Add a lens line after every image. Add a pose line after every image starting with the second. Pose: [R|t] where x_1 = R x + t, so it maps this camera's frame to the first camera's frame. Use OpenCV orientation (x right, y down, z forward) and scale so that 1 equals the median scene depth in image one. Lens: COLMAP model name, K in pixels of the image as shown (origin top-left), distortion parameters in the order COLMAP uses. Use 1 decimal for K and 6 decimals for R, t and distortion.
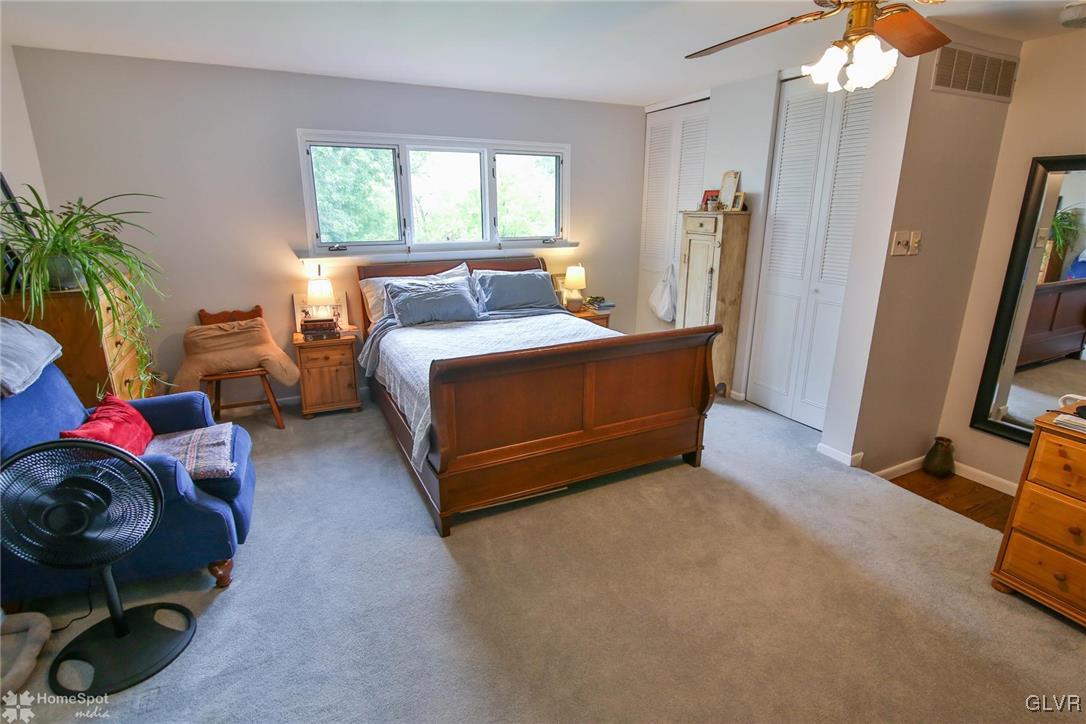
lens RADIAL K [[528.4, 0, 543.3], [0, 528.4, 359.9], [0, 0, 1]] dist [-0.020289, 0.000850]
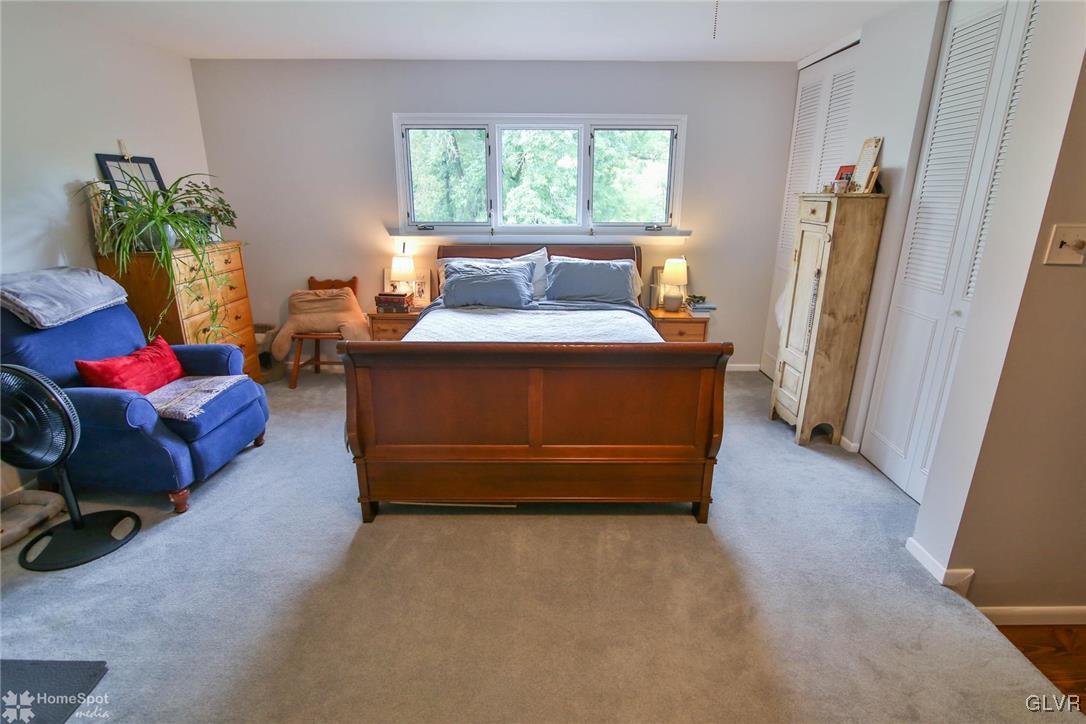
lens RADIAL K [[528.4, 0, 543.4], [0, 528.4, 360.4], [0, 0, 1]] dist [-0.020289, 0.000850]
pose [[0.895009, 0.136970, -0.424497, 0.317665], [-0.127712, 0.990533, 0.050341, -0.035973], [0.427374, 0.009157, 0.904029, 0.167448]]
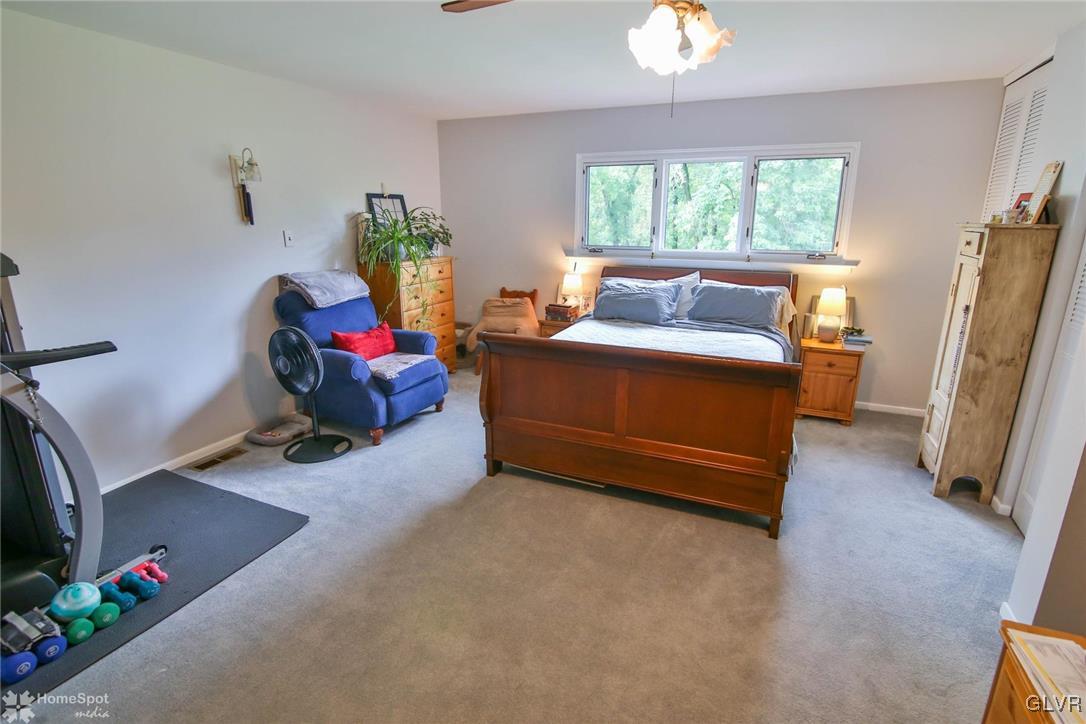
lens RADIAL K [[528.4, 0, 542.0], [0, 528.4, 359.1], [0, 0, 1]] dist [-0.020289, 0.000850]
pose [[0.632739, 0.201678, -0.747641, 0.513659], [-0.217161, 0.972960, 0.078672, -0.041208], [0.743291, 0.112580, 0.659427, 0.152697]]
